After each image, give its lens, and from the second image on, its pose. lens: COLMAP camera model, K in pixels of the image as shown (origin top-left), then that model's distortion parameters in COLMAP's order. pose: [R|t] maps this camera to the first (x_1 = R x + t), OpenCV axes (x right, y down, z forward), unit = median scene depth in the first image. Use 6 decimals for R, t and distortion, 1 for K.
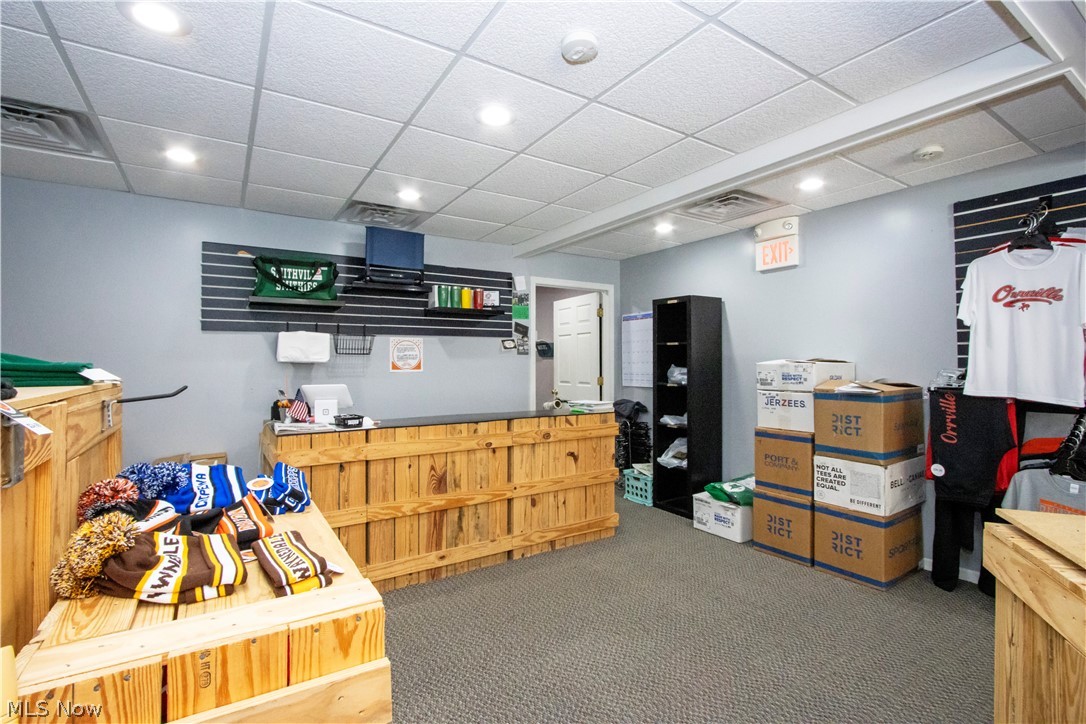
lens RADIAL K [[501.9, 0, 543.0], [0, 501.9, 362.0], [0, 0, 1]] dist [-0.000052, 0.000666]
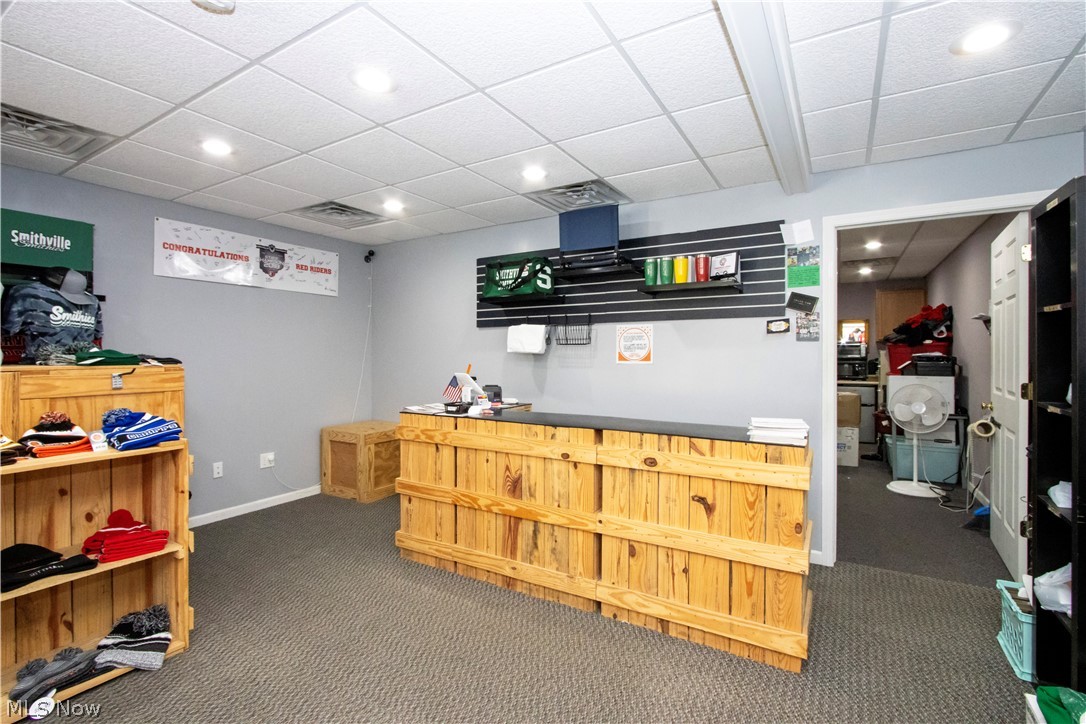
lens RADIAL K [[501.9, 0, 543.0], [0, 501.9, 362.0], [0, 0, 1]] dist [-0.000052, 0.000666]
pose [[0.442877, 0.019724, -0.896366, 0.541073], [0.000509, 0.999752, 0.022251, -0.003343], [0.896582, -0.010310, 0.442757, 0.559384]]
